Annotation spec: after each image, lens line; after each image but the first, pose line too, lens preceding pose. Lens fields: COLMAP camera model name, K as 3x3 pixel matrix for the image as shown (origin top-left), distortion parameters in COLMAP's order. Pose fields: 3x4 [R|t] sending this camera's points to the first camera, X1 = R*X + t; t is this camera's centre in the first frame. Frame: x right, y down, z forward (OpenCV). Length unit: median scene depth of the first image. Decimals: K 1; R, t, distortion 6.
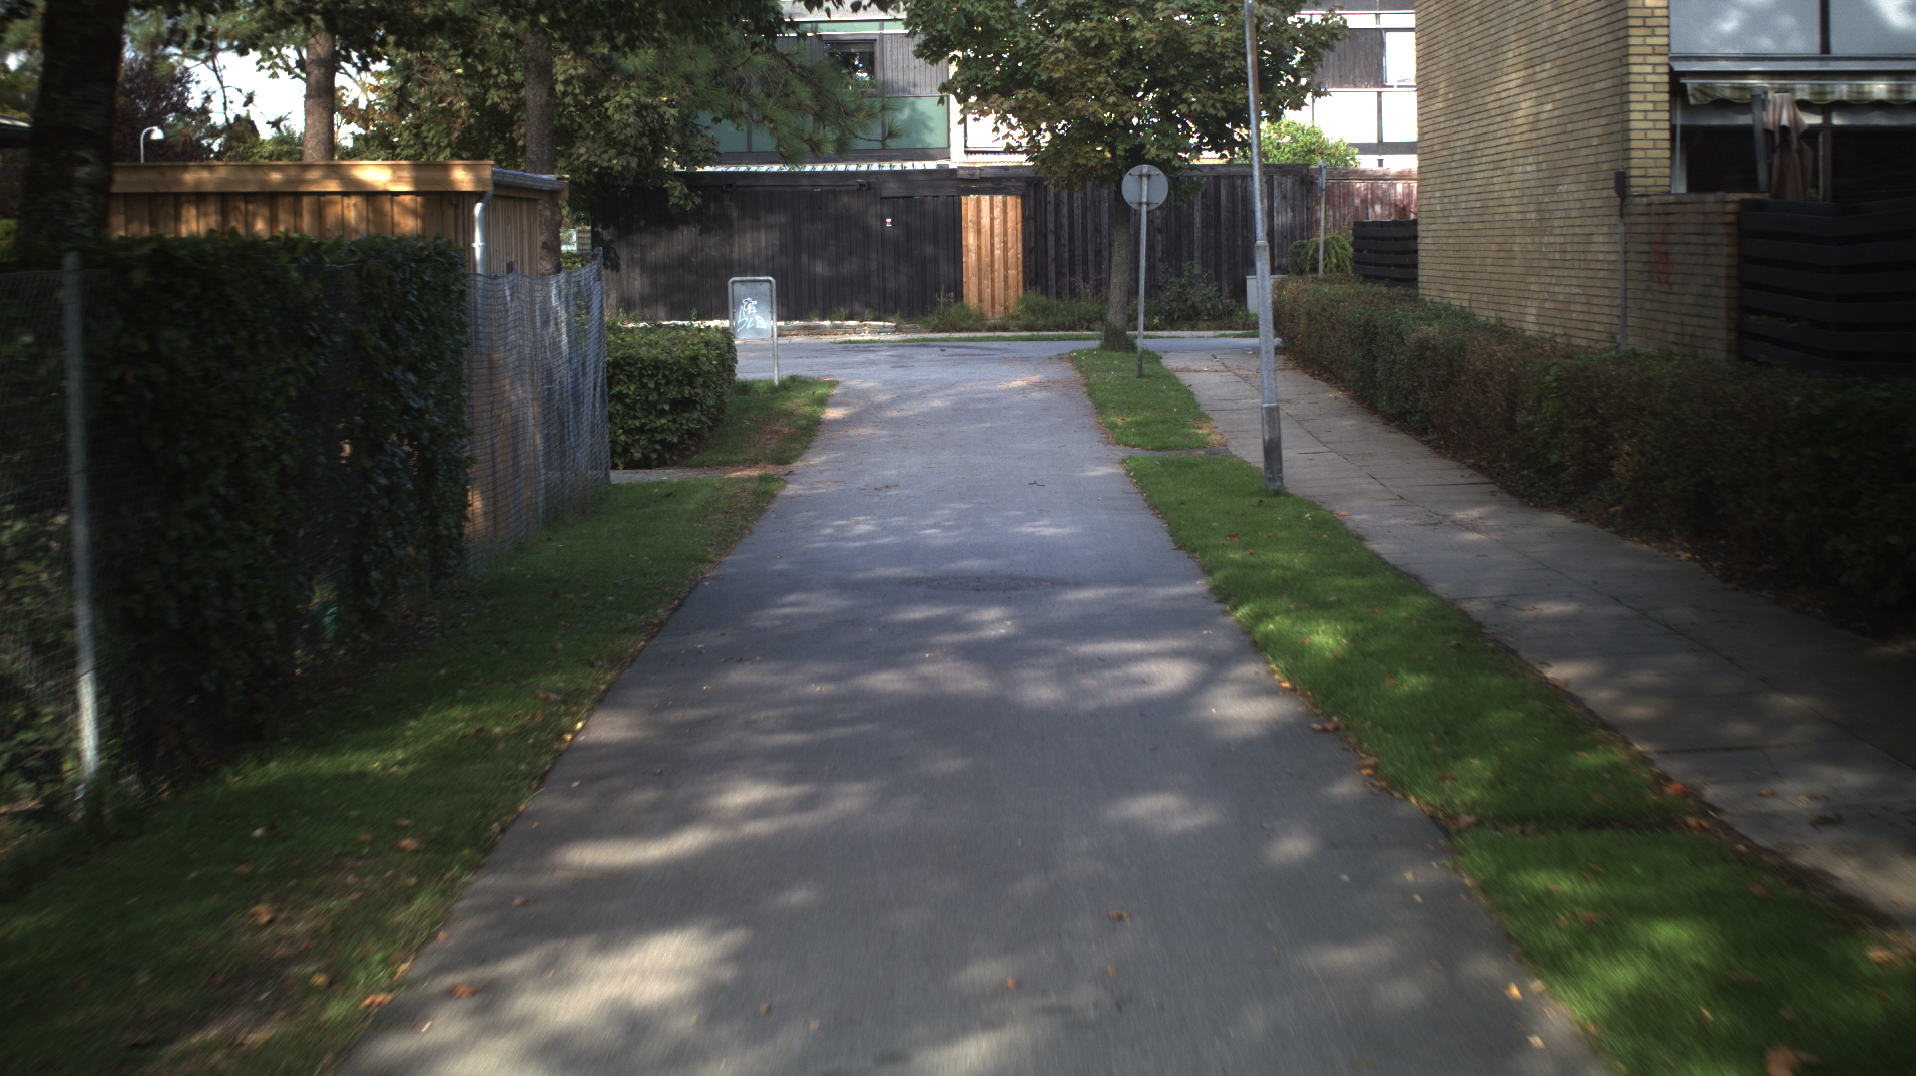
lens RADIAL K [[3316.5, 0, 958.0], [0, 3316.5, 538.0], [0, 0, 1]] dist [-0.315256, 0.664423]
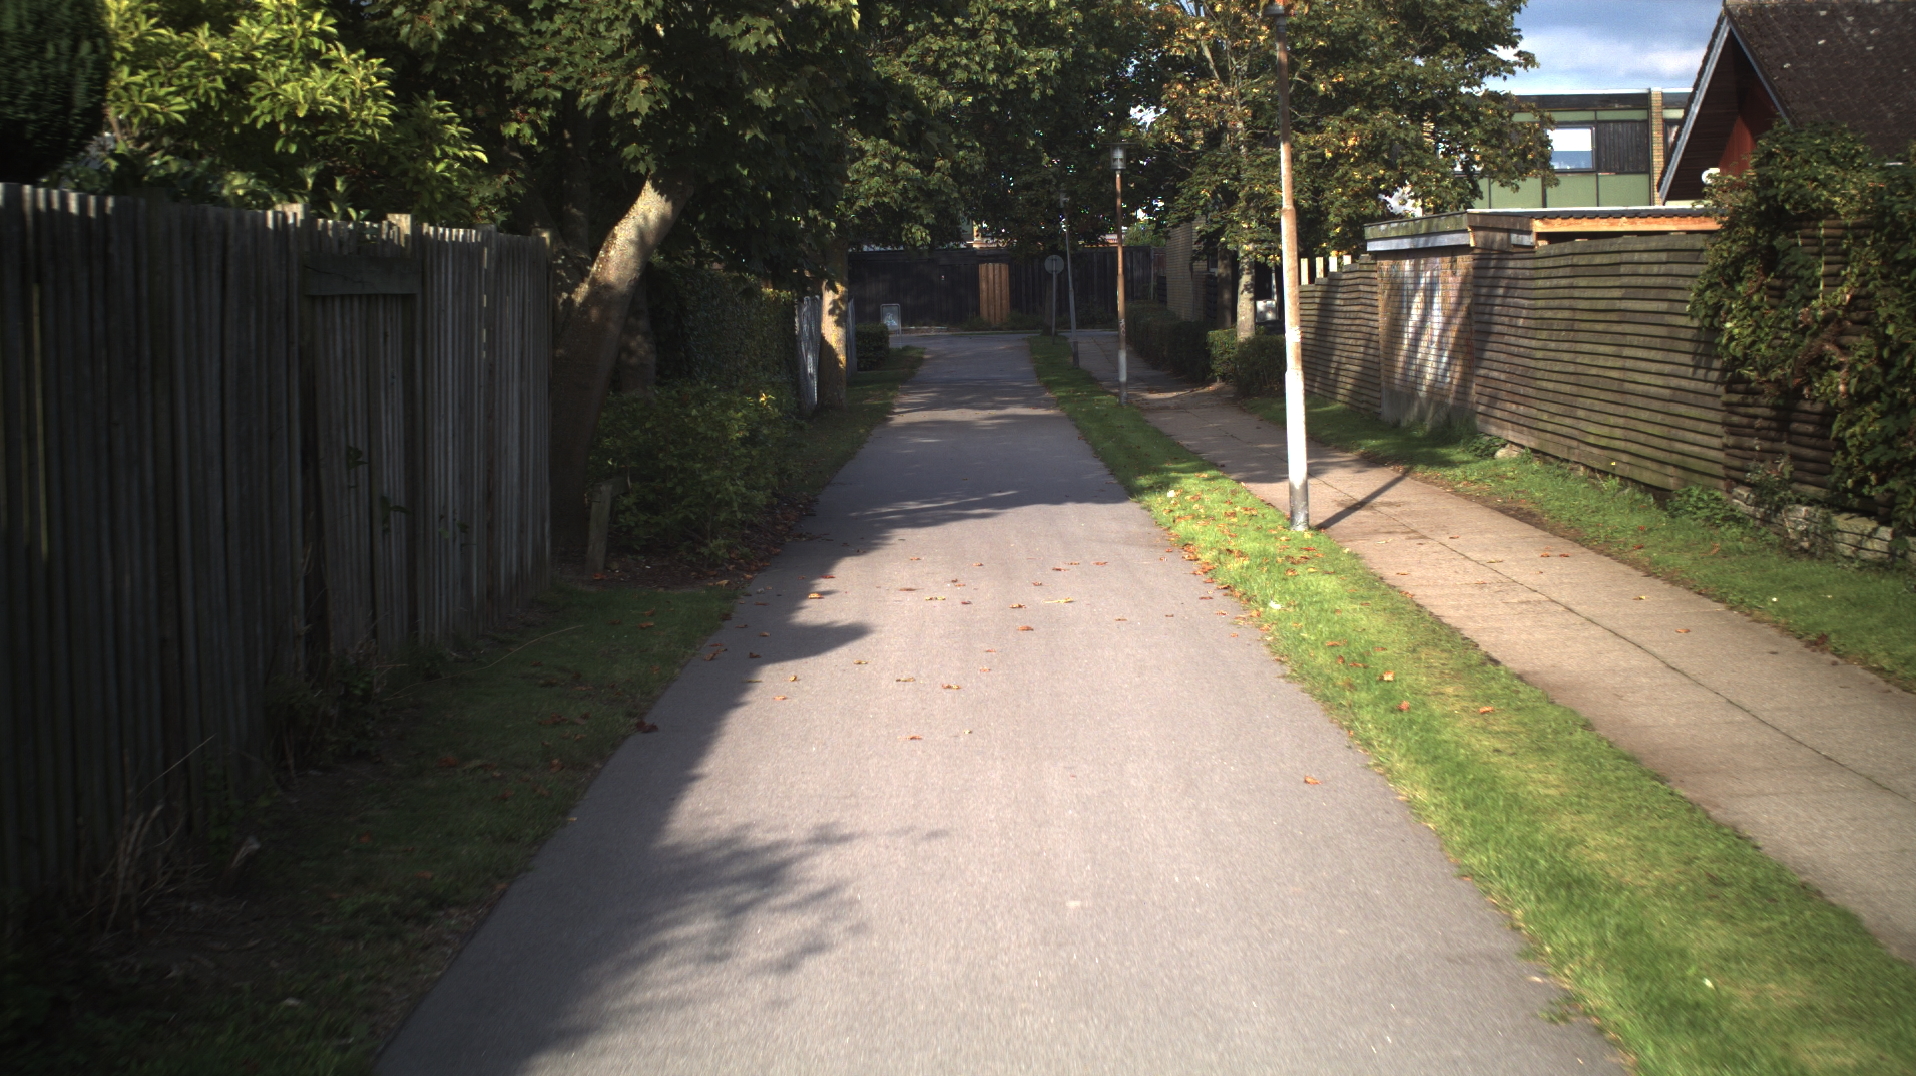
lens RADIAL K [[3316.5, 0, 958.0], [0, 3316.5, 538.0], [0, 0, 1]] dist [-0.315256, 0.664423]
pose [[0.999887, -0.011706, -0.009468, 0.007394], [0.011606, 0.999876, -0.010632, 0.110780], [0.009591, 0.010521, 0.999899, -1.327606]]
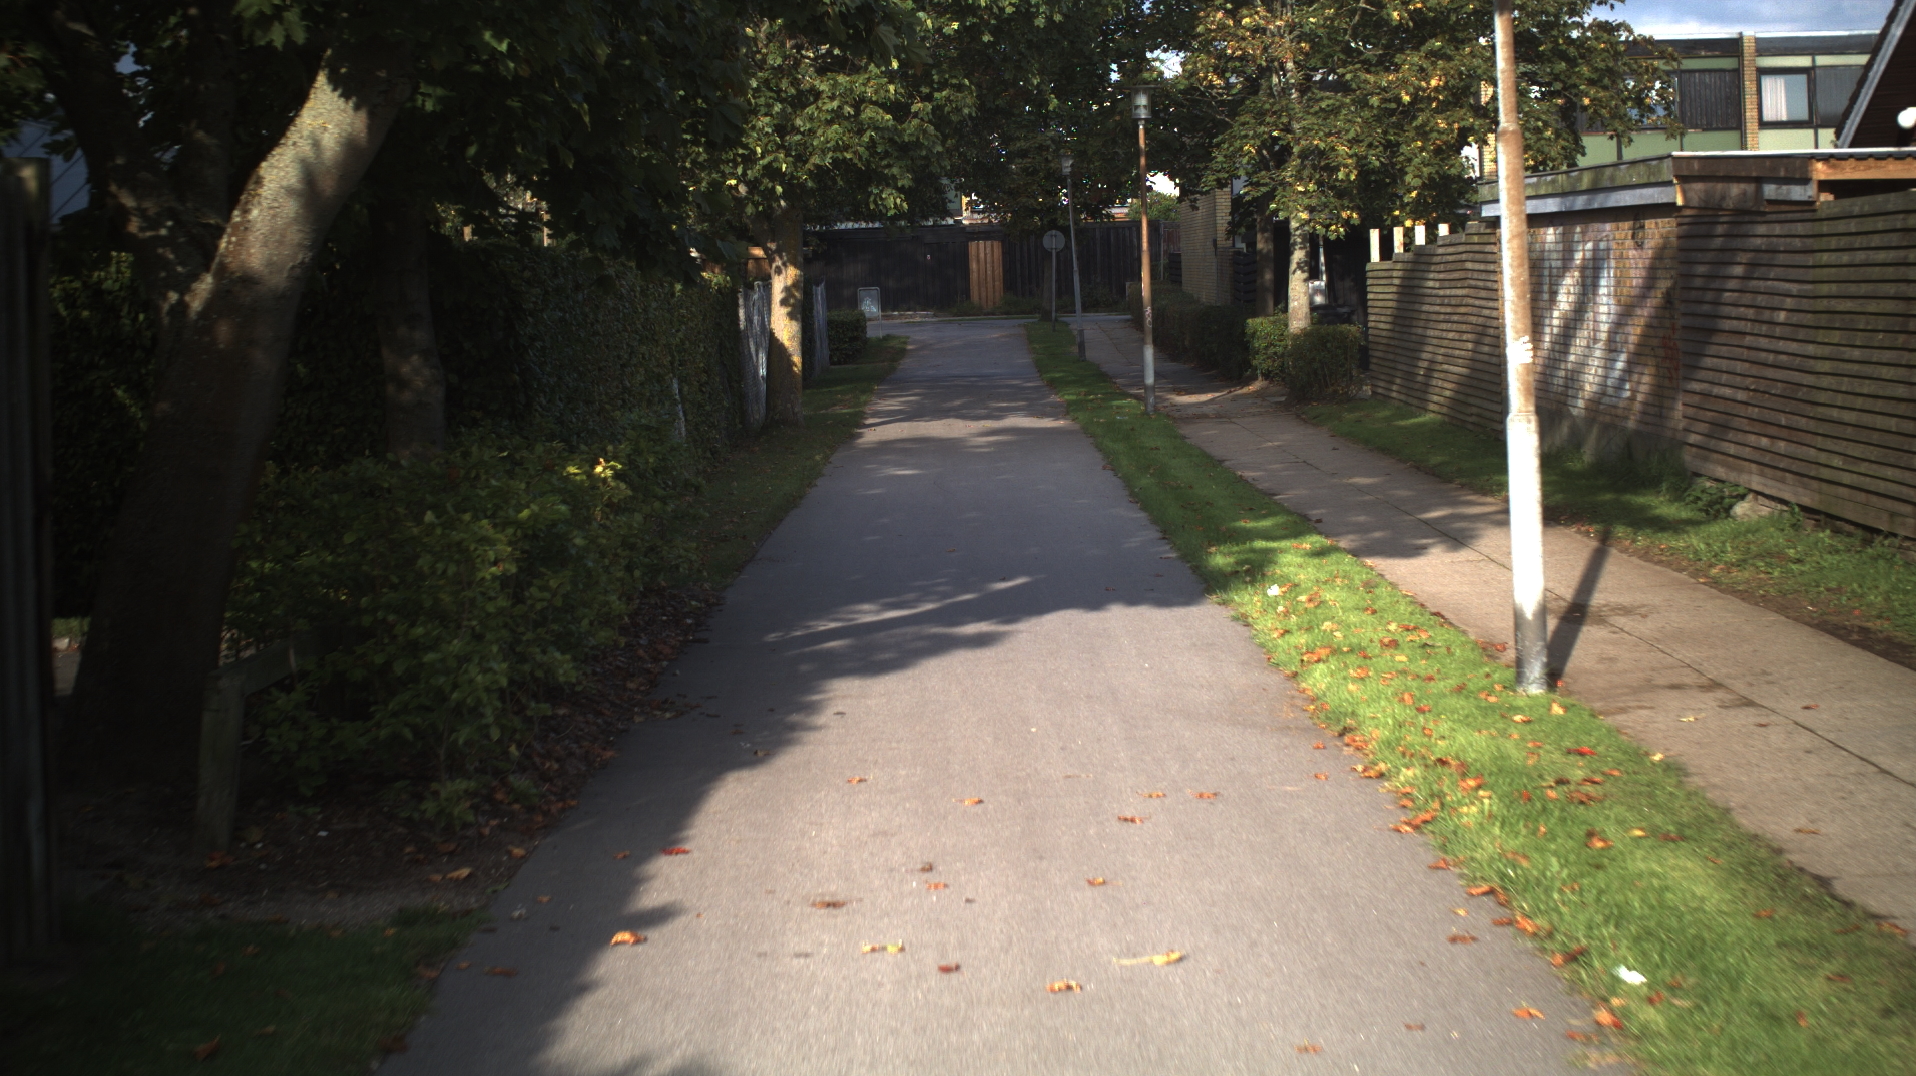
lens RADIAL K [[3316.5, 0, 958.0], [0, 3316.5, 538.0], [0, 0, 1]] dist [-0.315256, 0.664423]
pose [[0.999763, -0.020556, -0.007143, 0.006584], [0.020525, 0.999779, -0.004477, 0.087429], [0.007233, 0.004329, 0.999964, -1.062769]]
